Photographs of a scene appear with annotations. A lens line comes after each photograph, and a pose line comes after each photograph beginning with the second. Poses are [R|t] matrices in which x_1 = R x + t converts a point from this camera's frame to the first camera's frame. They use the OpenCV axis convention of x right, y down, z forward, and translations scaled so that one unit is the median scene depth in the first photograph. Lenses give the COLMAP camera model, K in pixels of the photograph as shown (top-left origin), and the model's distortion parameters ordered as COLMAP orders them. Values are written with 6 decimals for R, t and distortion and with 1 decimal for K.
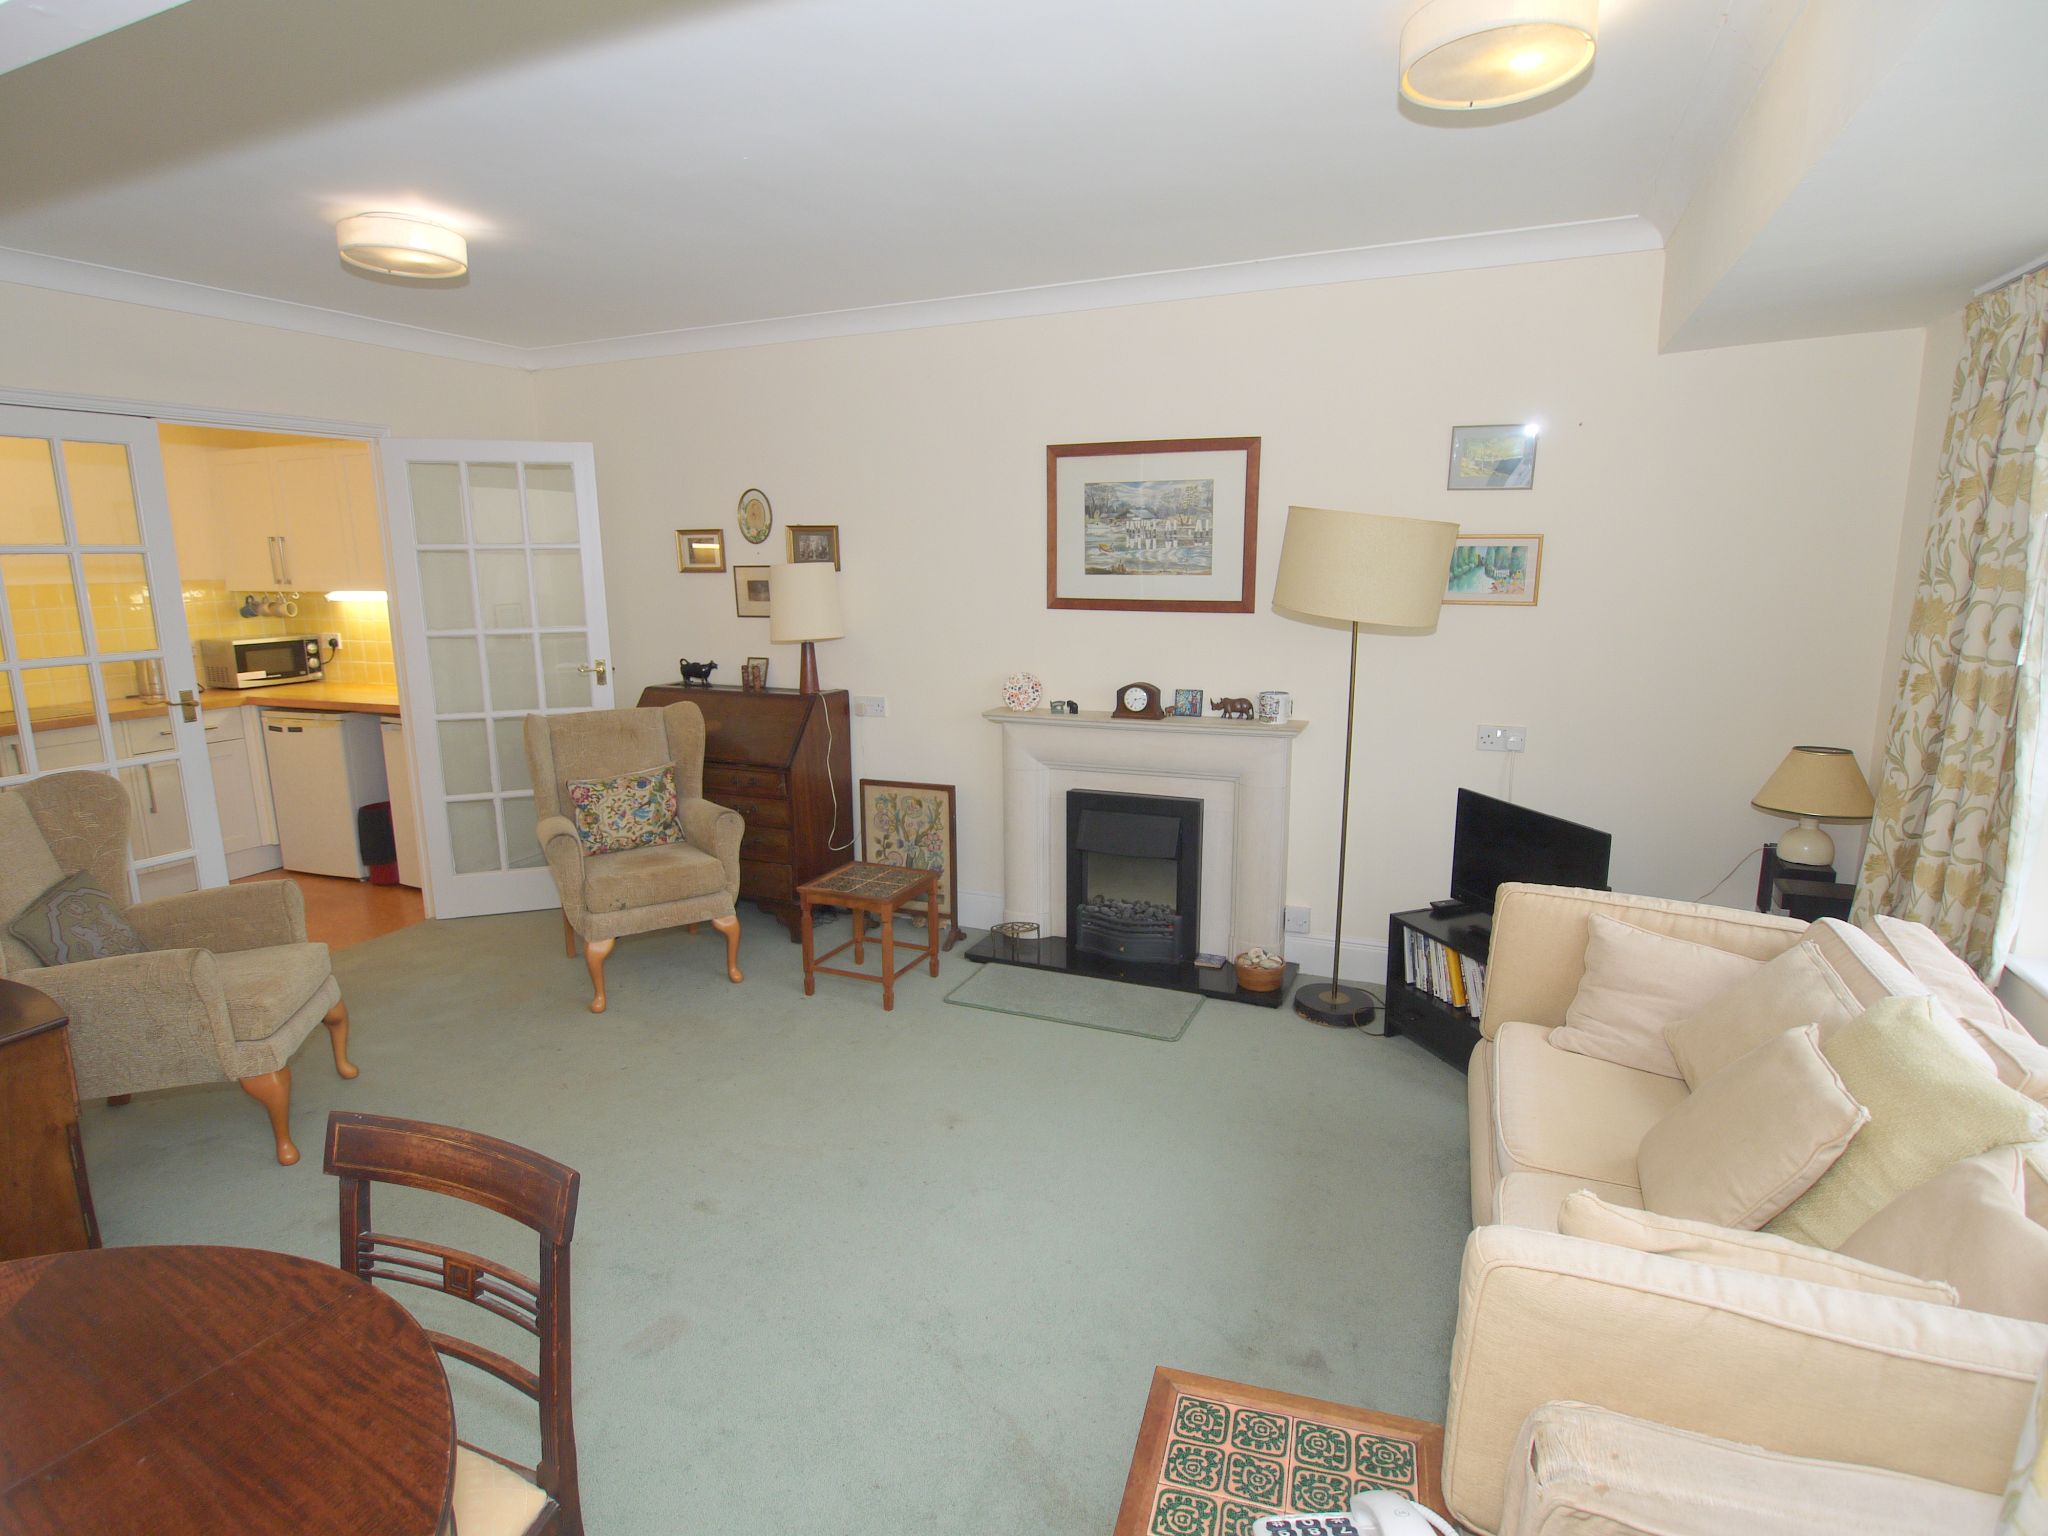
lens RADIAL K [[1073.3, 0, 1029.7], [0, 1073.3, 777.0], [0, 0, 1]] dist [-0.020822, -0.001566]
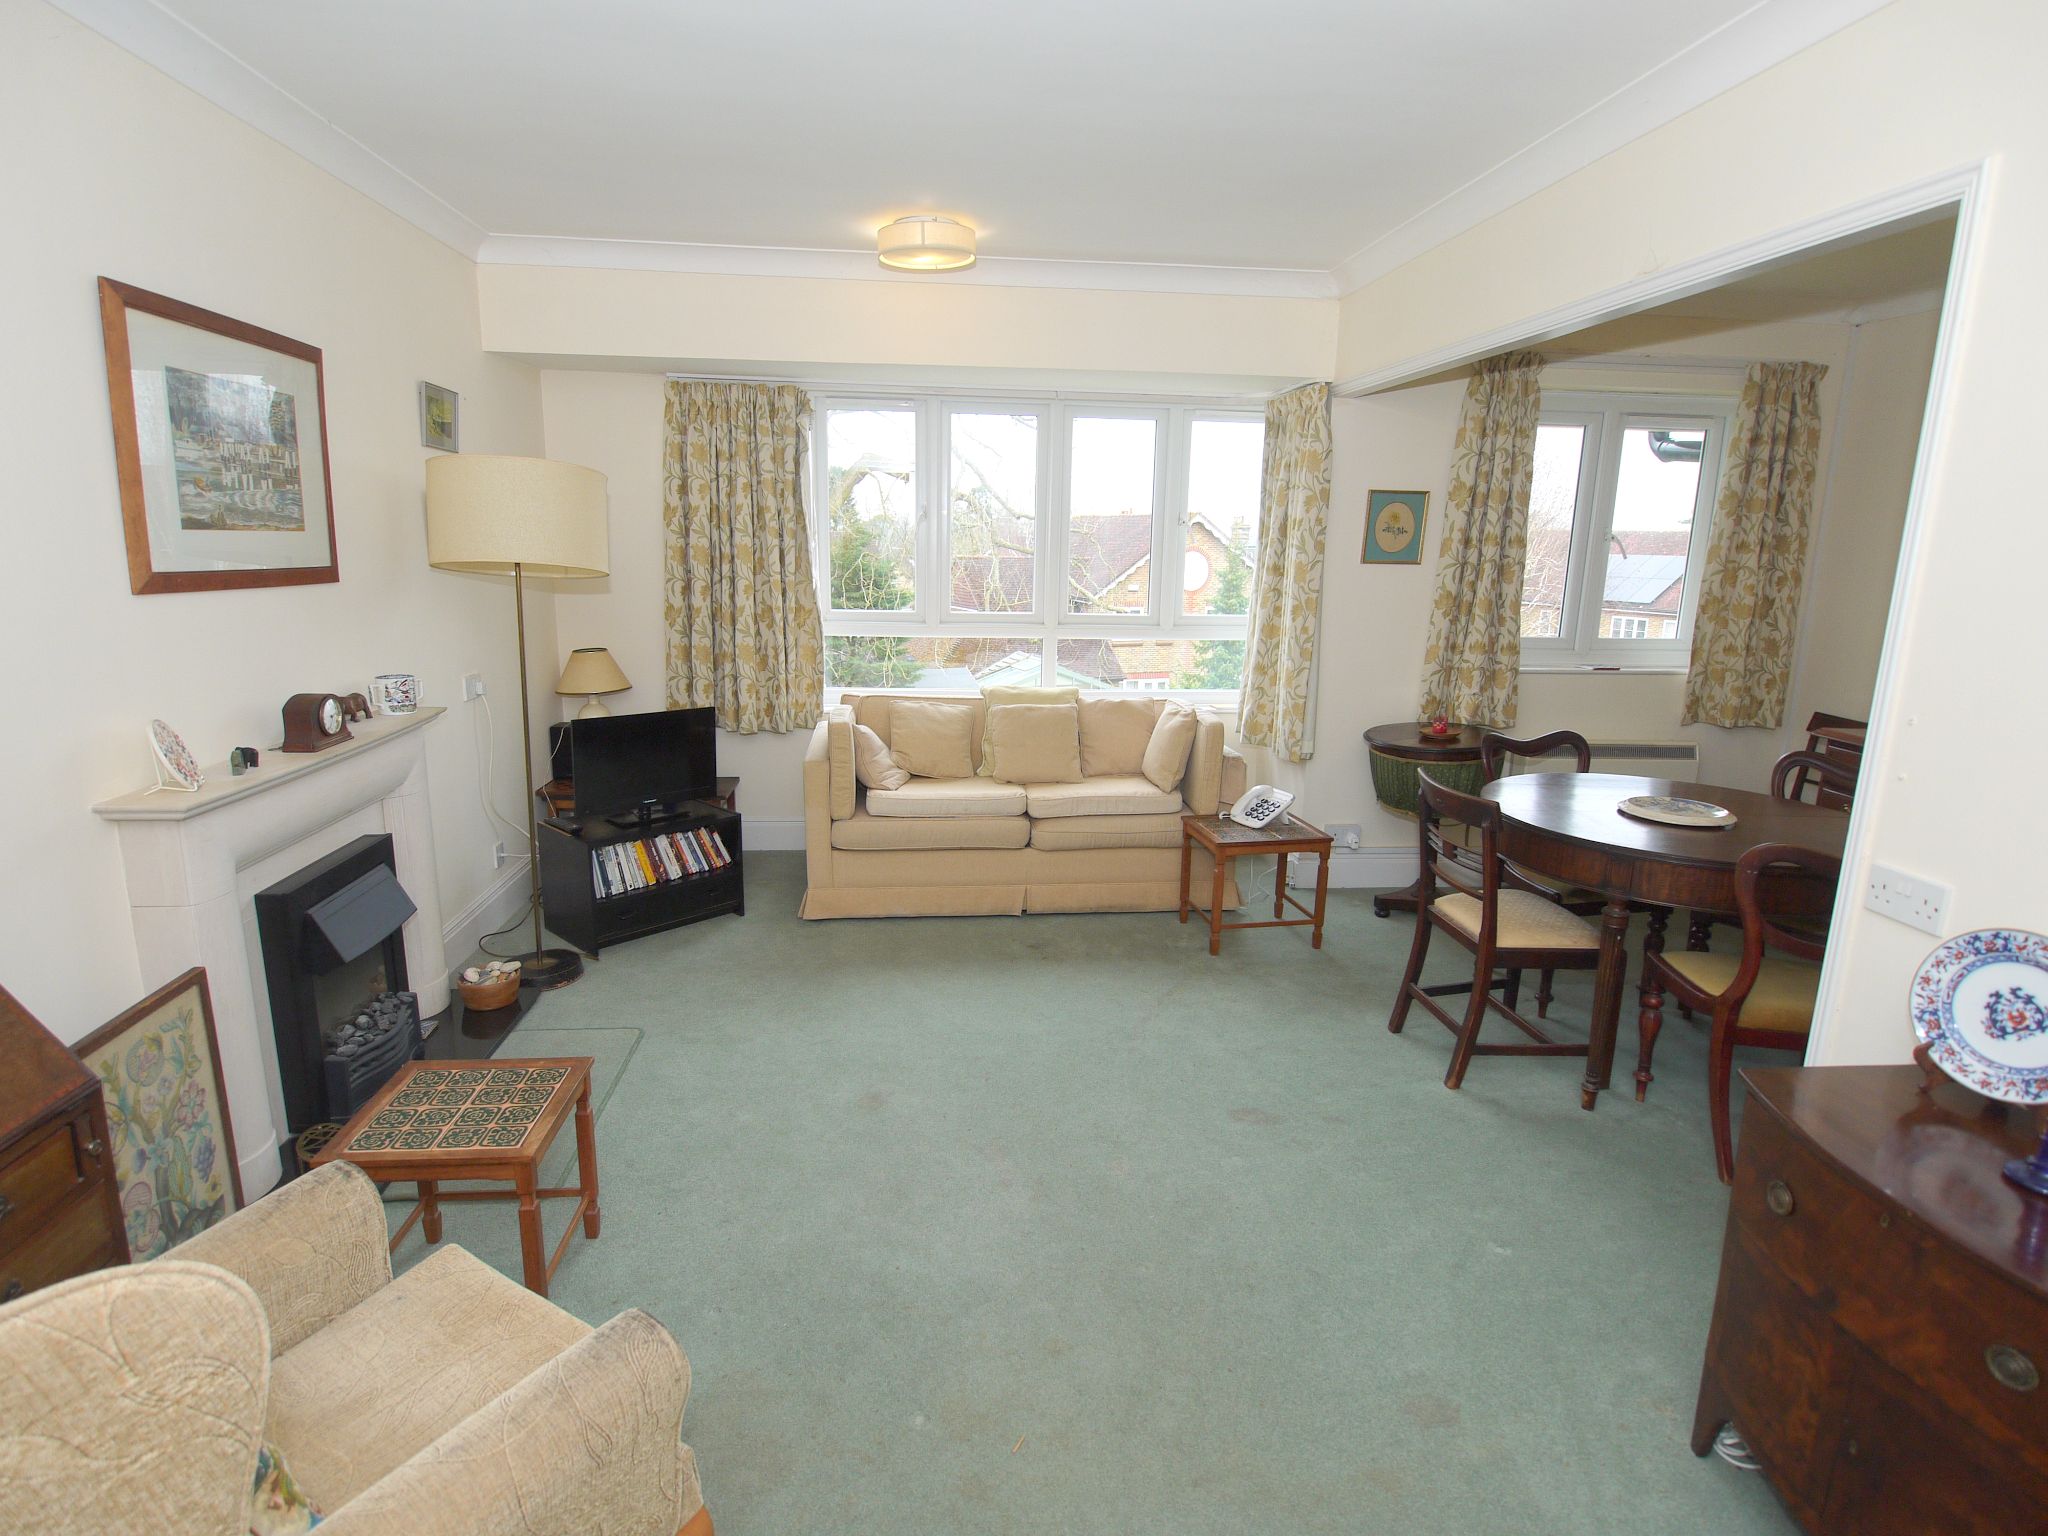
lens RADIAL K [[1073.3, 0, 1029.7], [0, 1073.3, 777.0], [0, 0, 1]] dist [-0.020822, -0.001566]
pose [[-0.483057, -0.194275, 0.853764, -0.679742], [0.154886, 0.940738, 0.301700, -0.167778], [-0.861781, 0.277974, -0.424340, 0.902559]]
